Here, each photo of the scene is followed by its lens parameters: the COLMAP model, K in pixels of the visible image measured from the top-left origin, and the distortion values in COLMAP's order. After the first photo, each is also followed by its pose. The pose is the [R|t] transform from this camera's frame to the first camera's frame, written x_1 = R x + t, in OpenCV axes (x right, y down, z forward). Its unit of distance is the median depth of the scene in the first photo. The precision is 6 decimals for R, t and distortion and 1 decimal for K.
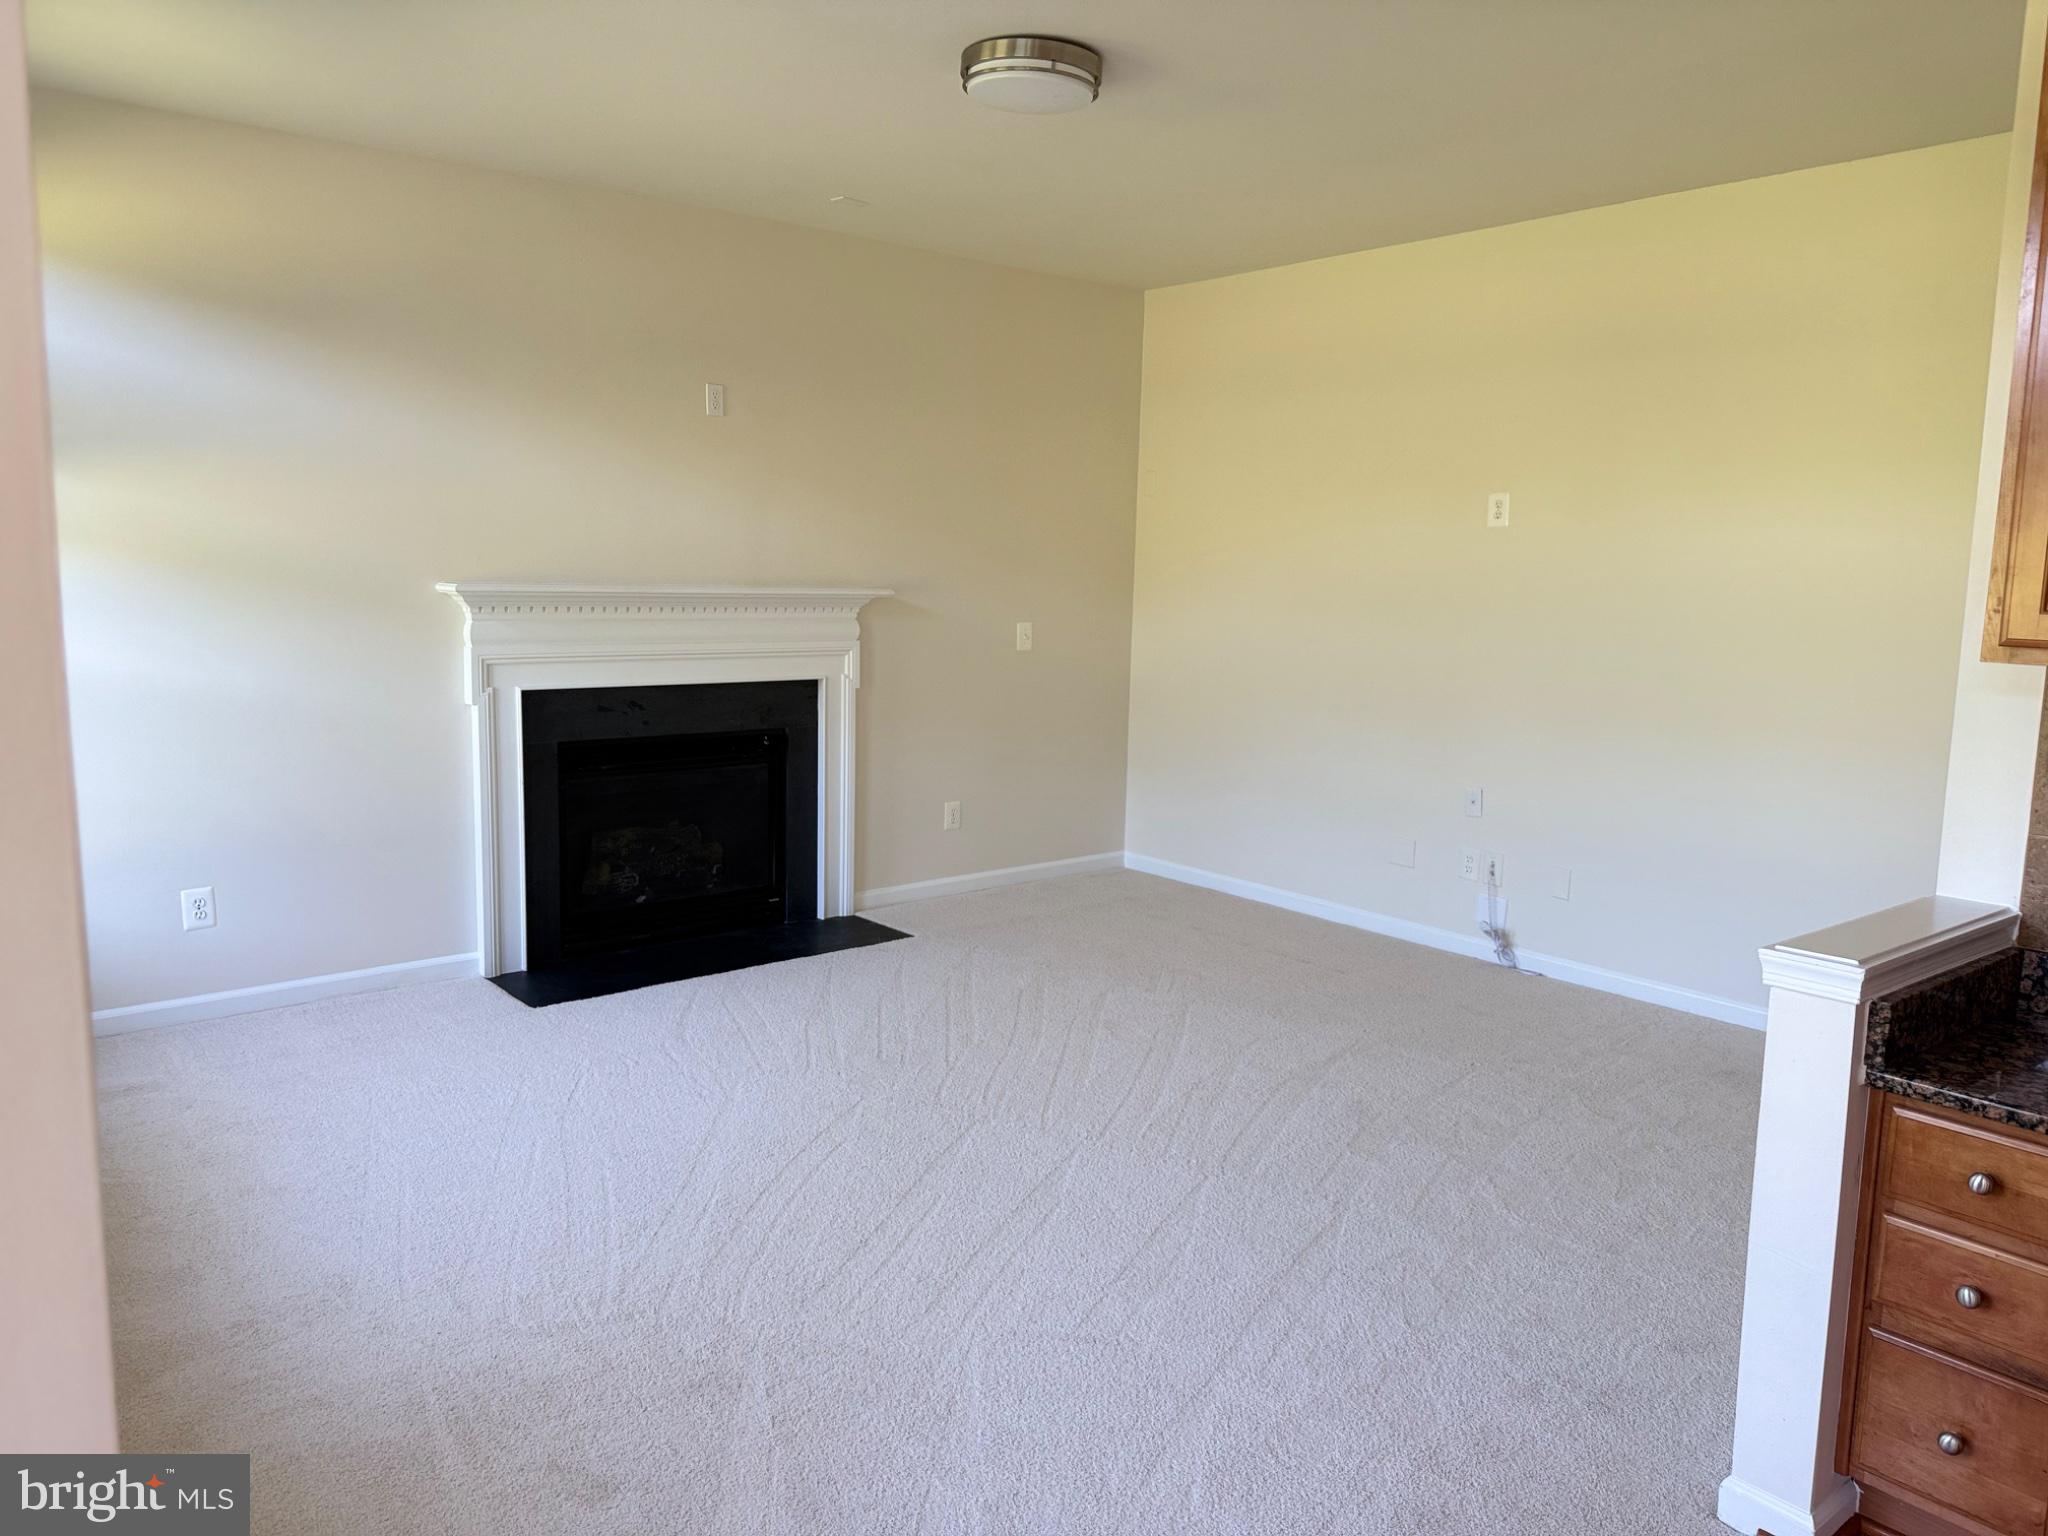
lens RADIAL K [[1447.9, 0, 1028.3], [0, 1447.9, 767.5], [0, 0, 1]] dist [0.060450, -0.017797]
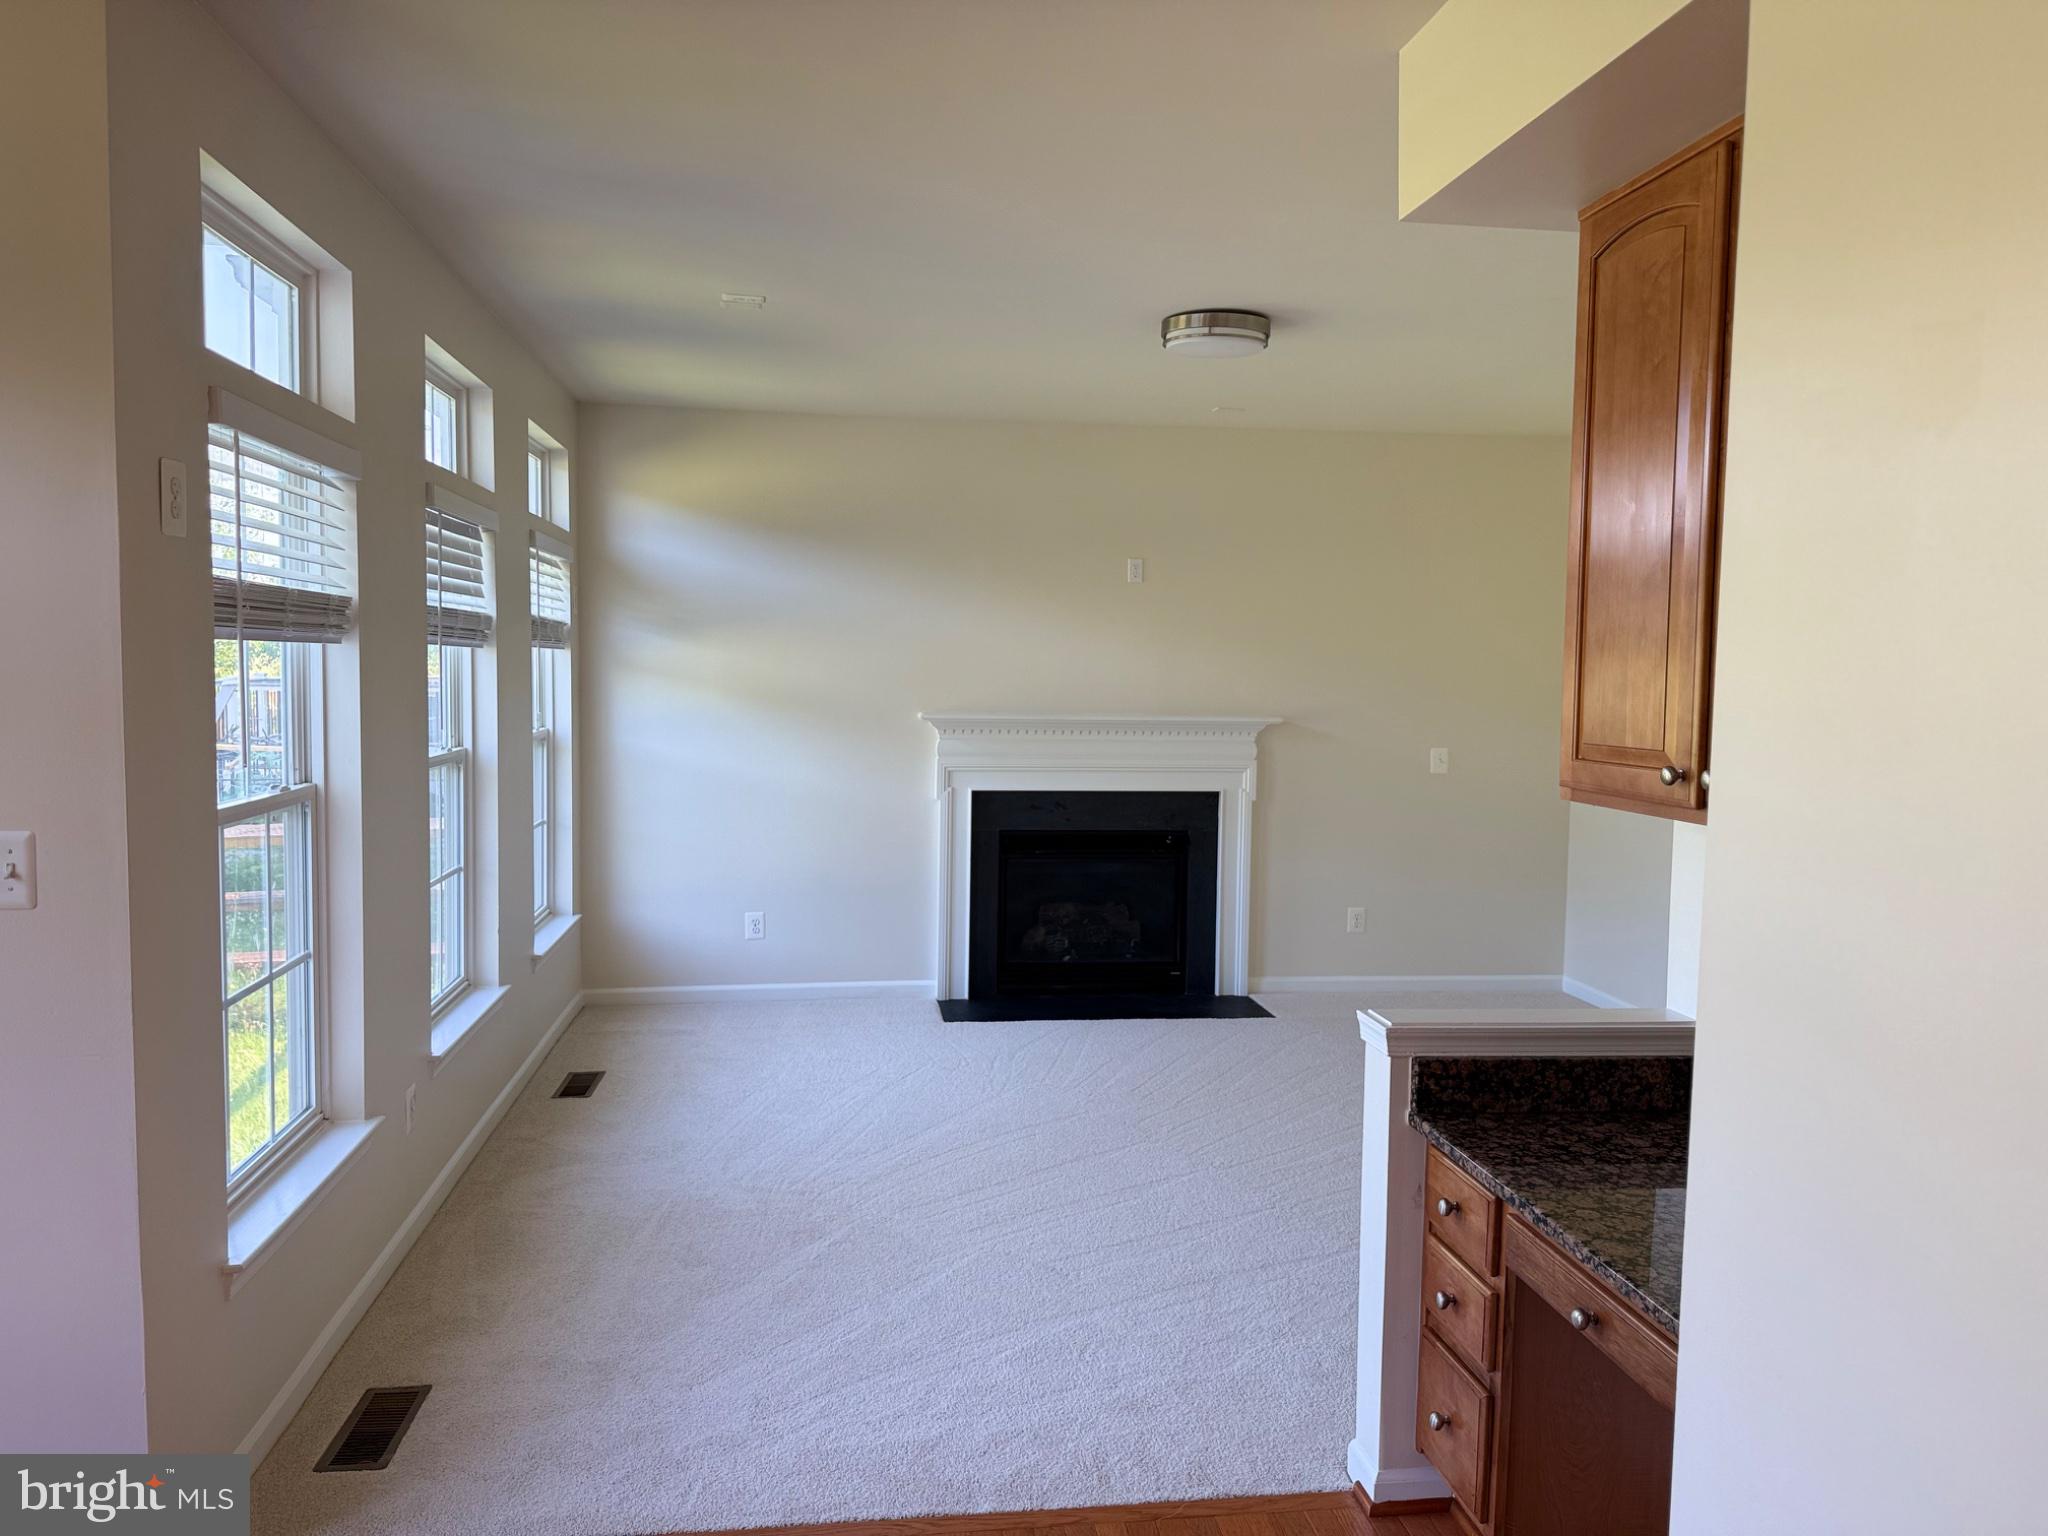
lens RADIAL K [[1447.9, 0, 1017.4], [0, 1447.9, 767.7], [0, 0, 1]] dist [0.060450, -0.017797]
pose [[0.842575, 0.028018, -0.537849, 0.406926], [-0.071087, 0.995694, -0.059494, 0.003079], [0.533866, 0.088362, 0.840939, -0.113489]]
